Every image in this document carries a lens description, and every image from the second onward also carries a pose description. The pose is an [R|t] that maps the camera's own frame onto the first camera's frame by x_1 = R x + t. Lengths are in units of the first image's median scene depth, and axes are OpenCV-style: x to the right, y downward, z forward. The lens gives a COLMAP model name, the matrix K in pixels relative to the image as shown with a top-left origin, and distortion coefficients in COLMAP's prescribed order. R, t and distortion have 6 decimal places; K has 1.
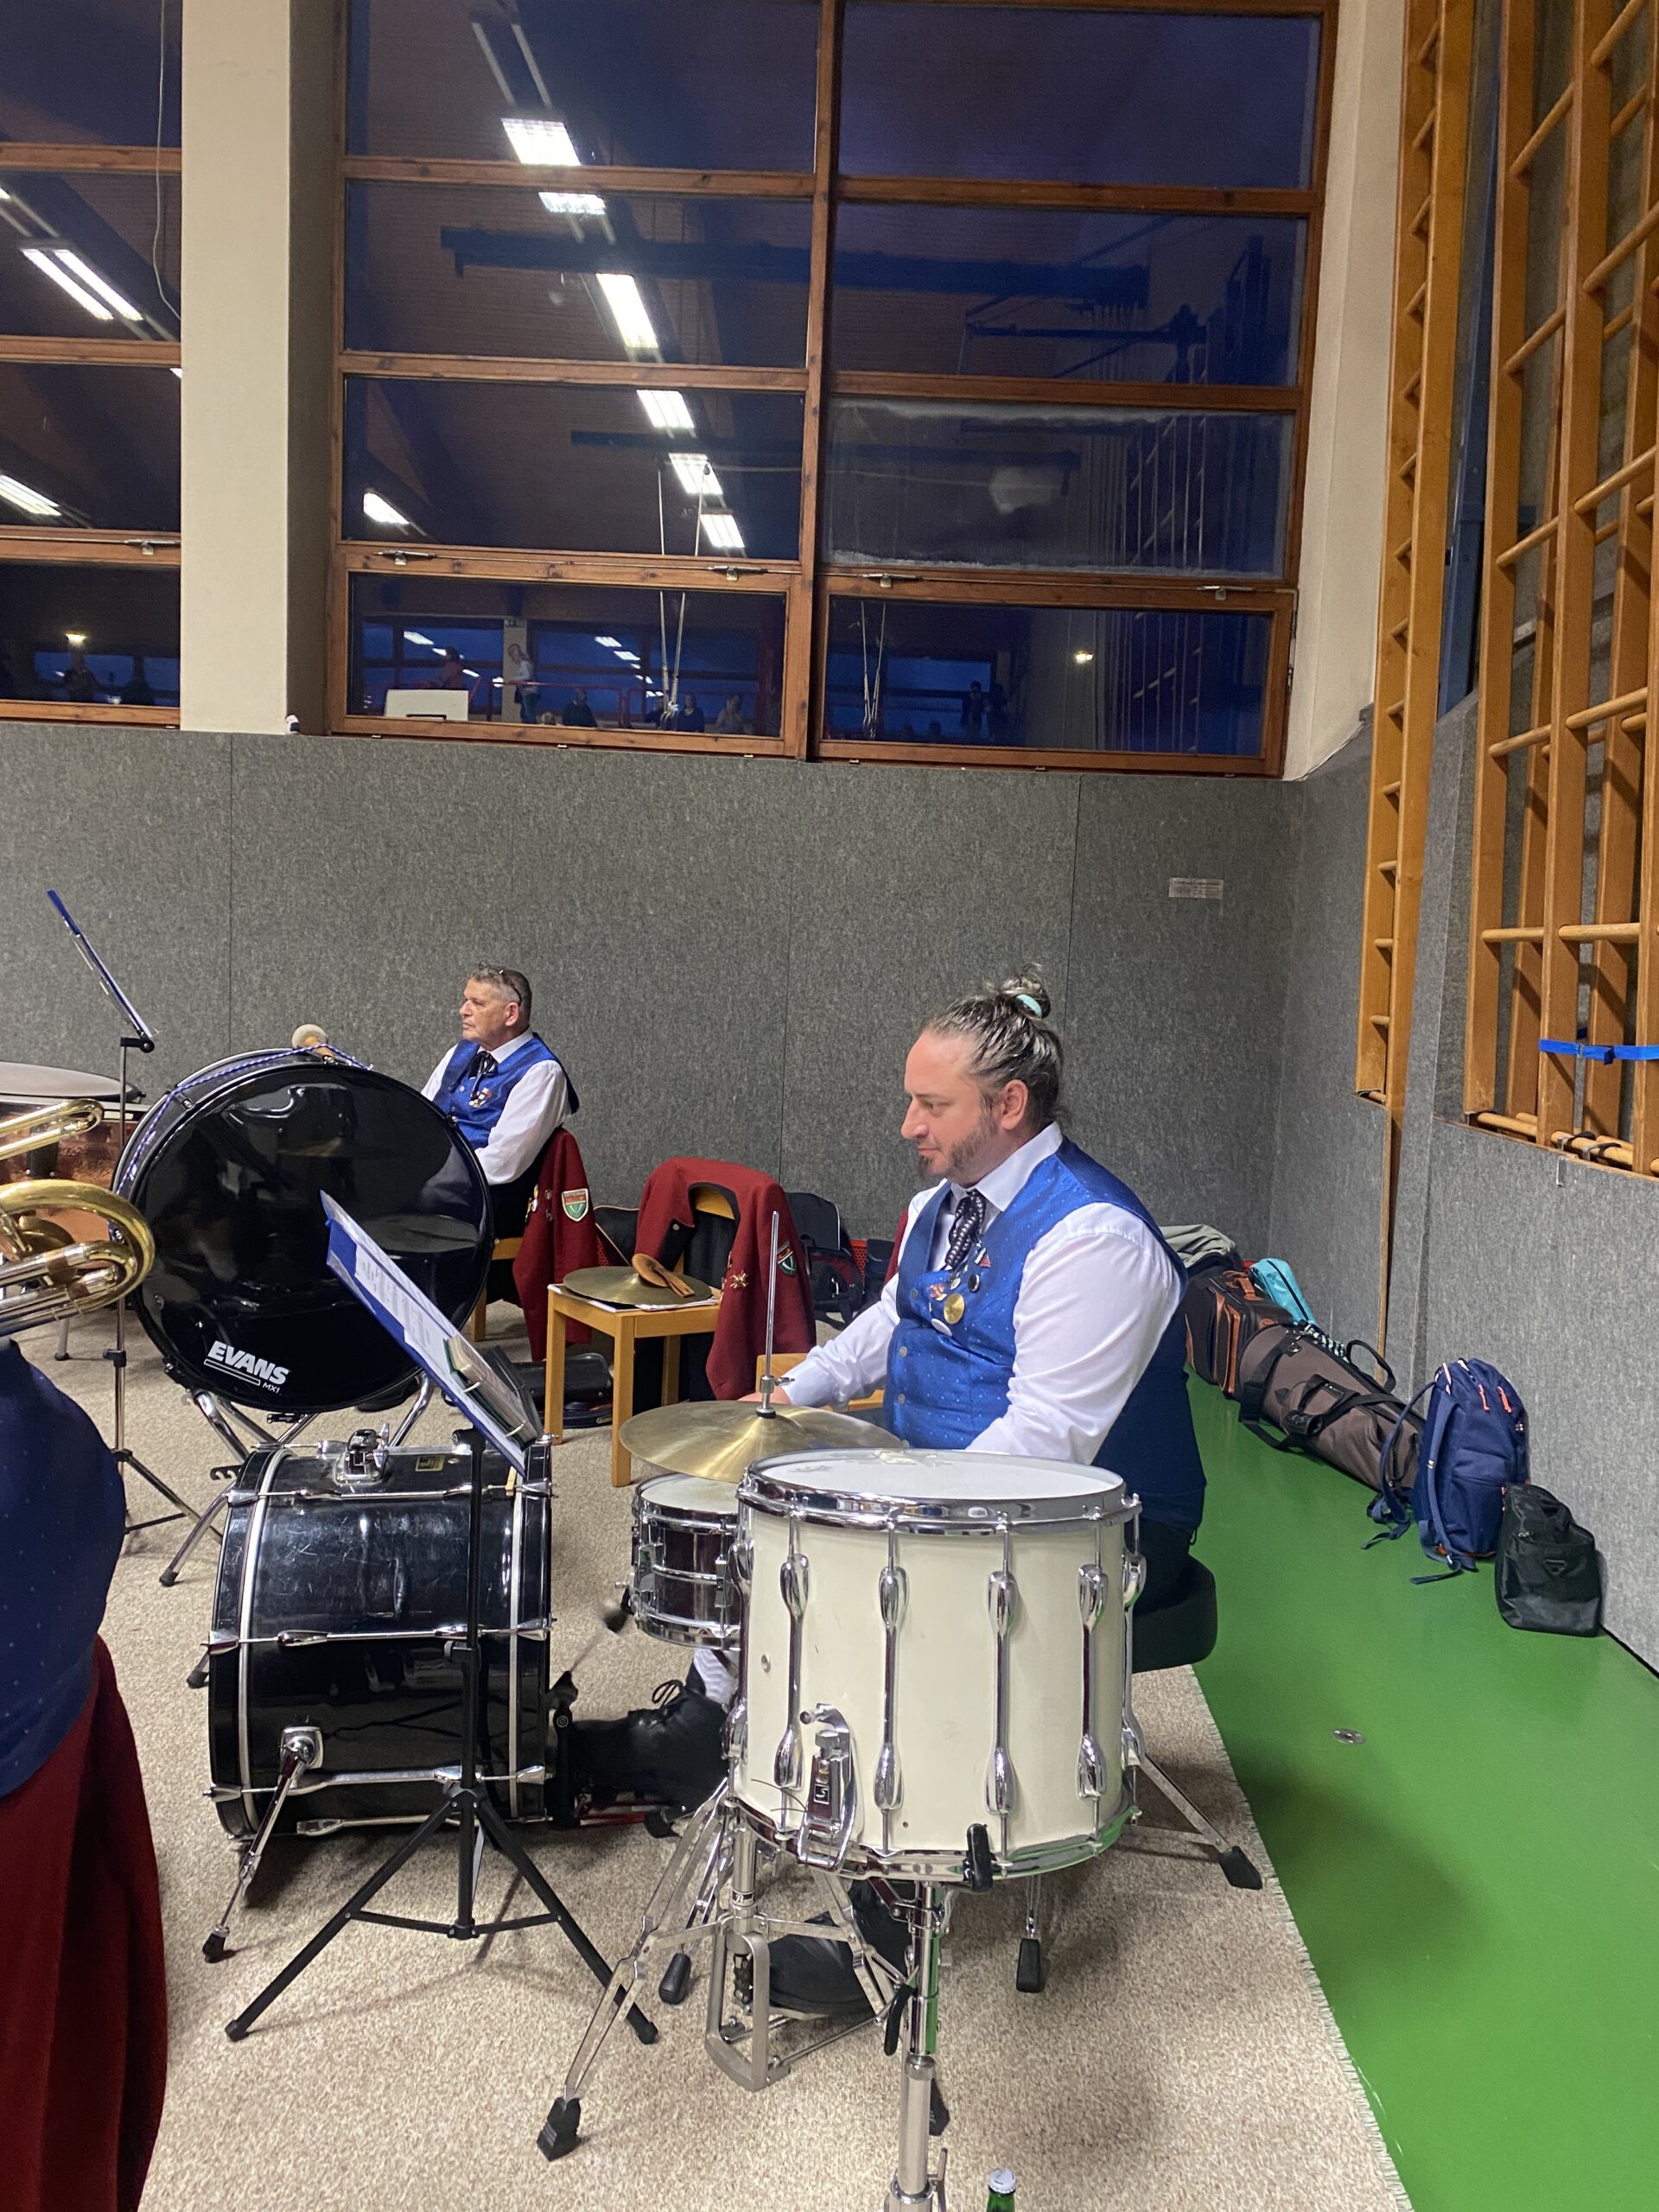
lens RADIAL K [[1672.4, 0, 846.6], [0, 1672.4, 1124.7], [0, 0, 1]] dist [0.028688, -0.034494]
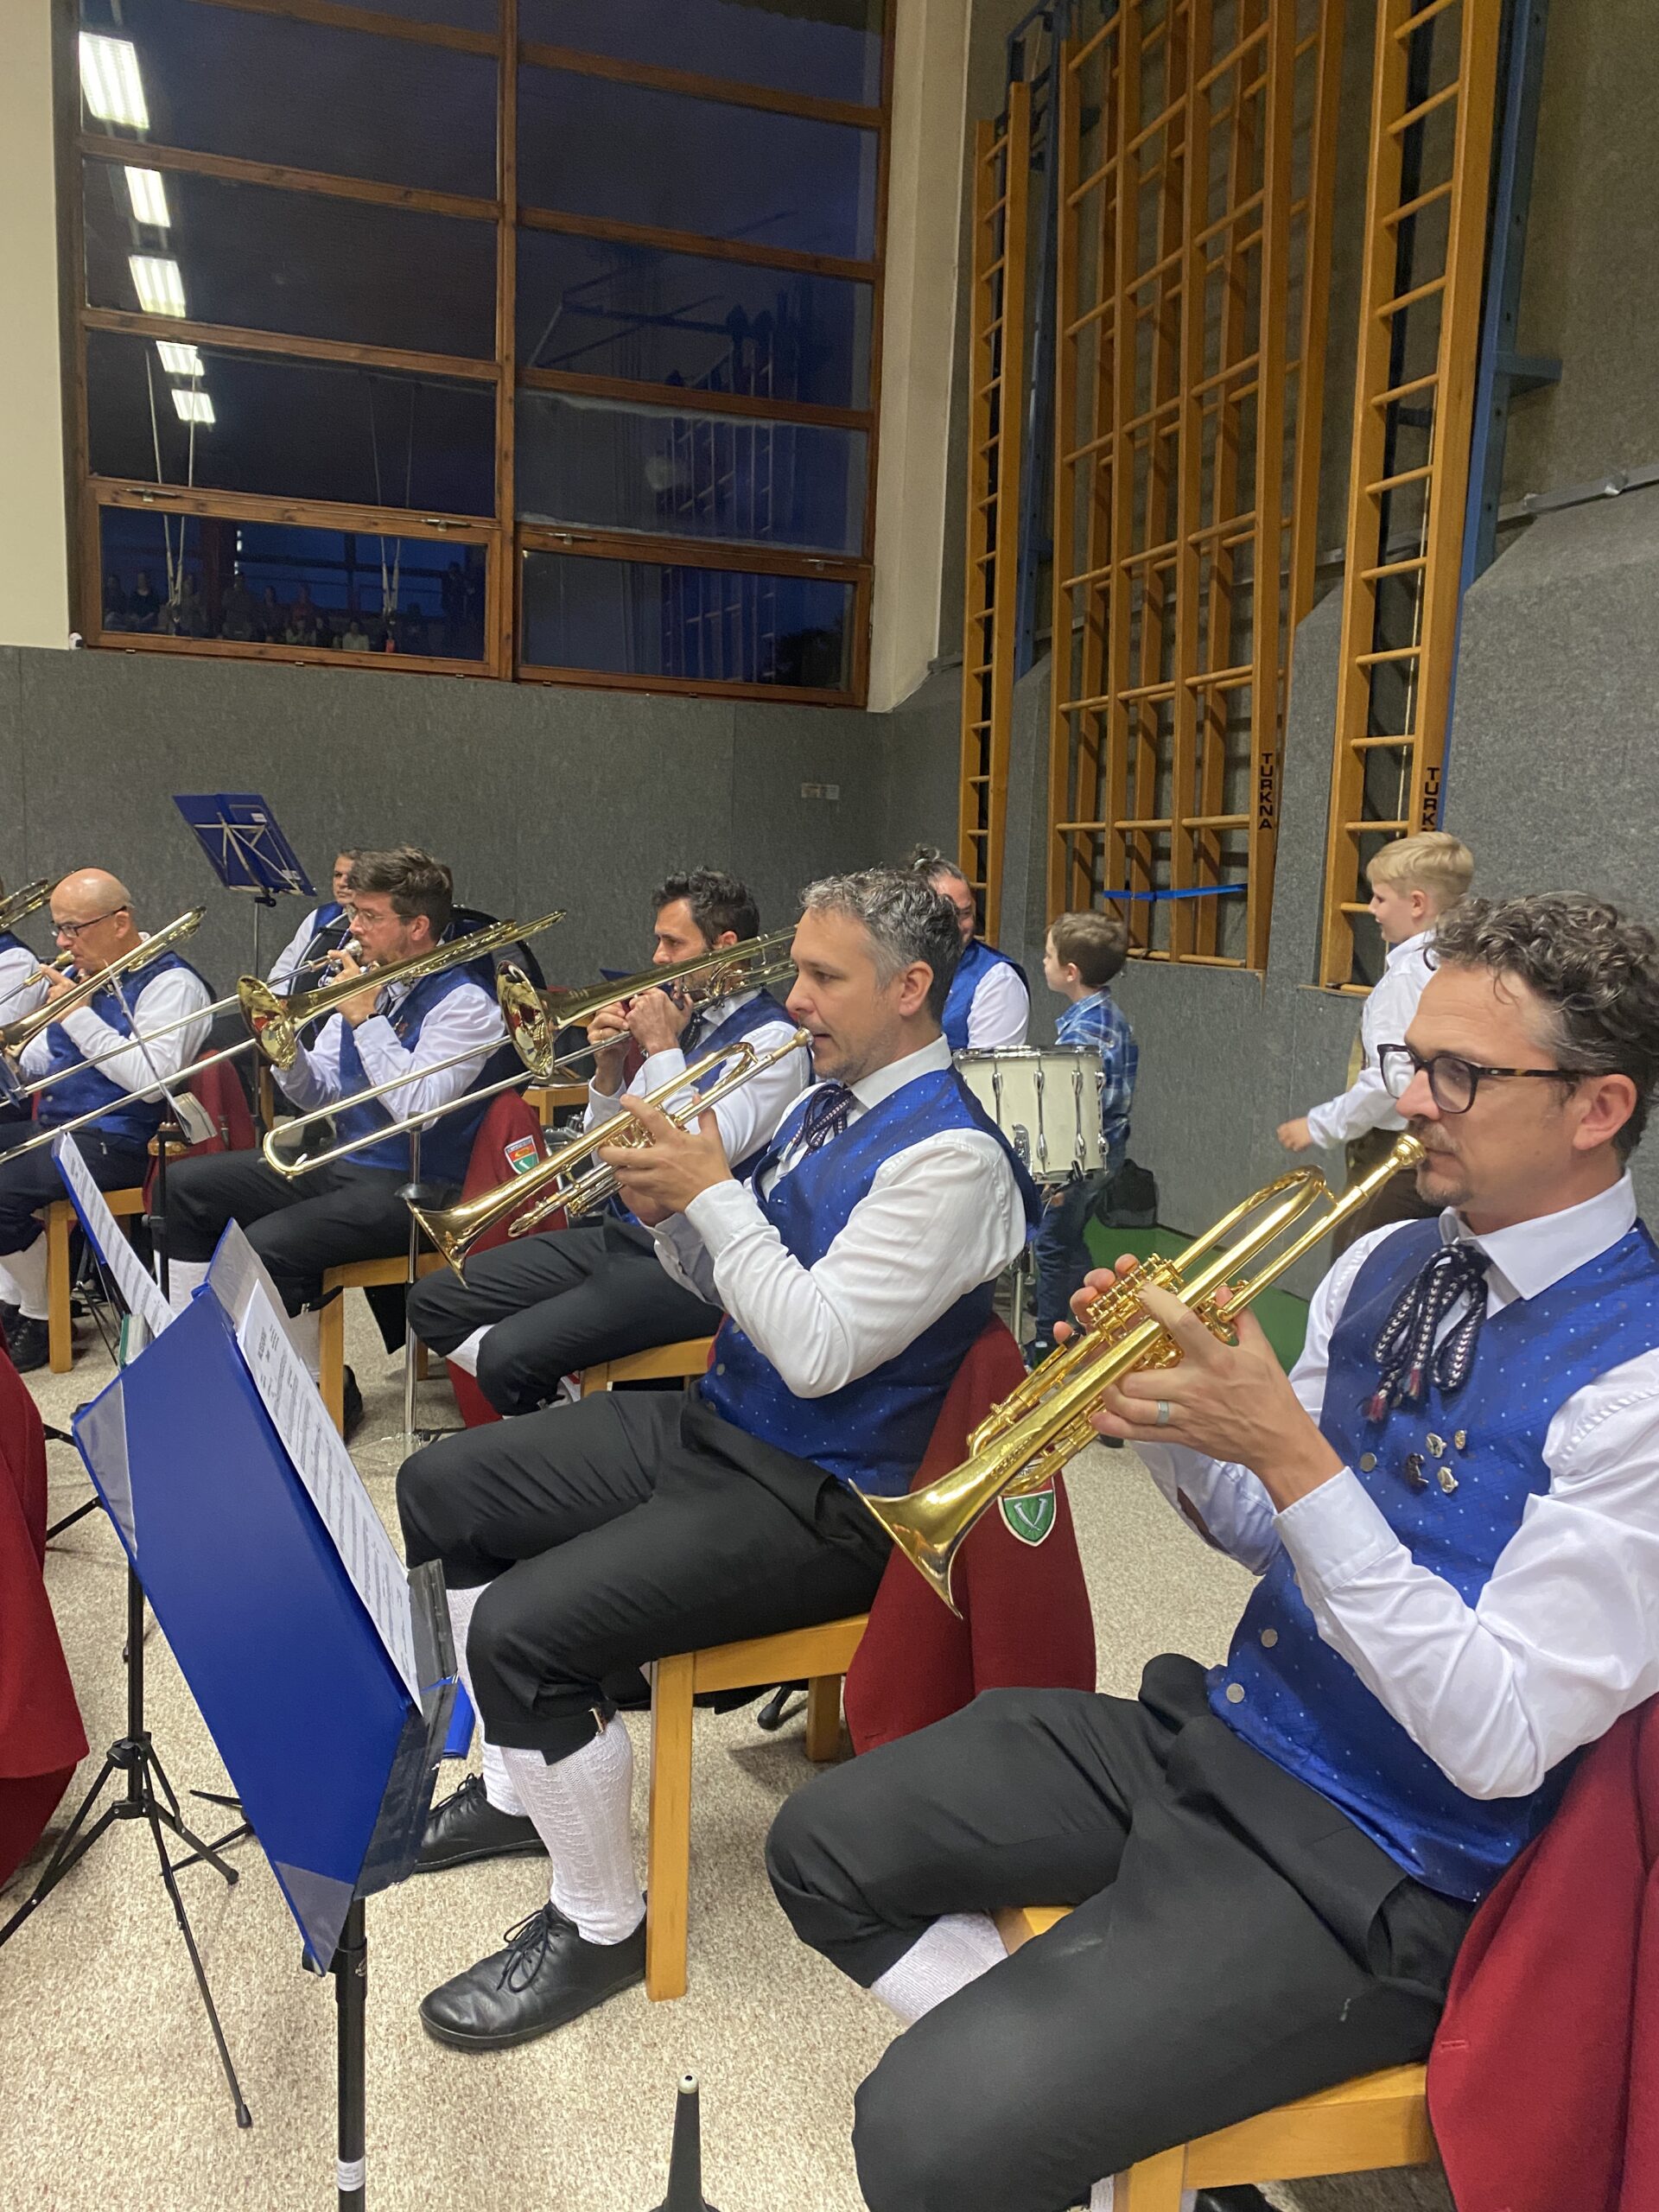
lens RADIAL K [[1672.4, 0, 843.0], [0, 1672.4, 1115.9], [0, 0, 1]] dist [0.028688, -0.034494]
pose [[0.939690, -0.058605, 0.336968, -0.238617], [0.037225, 0.996882, 0.069568, 0.027754], [-0.339994, -0.052829, 0.938943, -0.284307]]
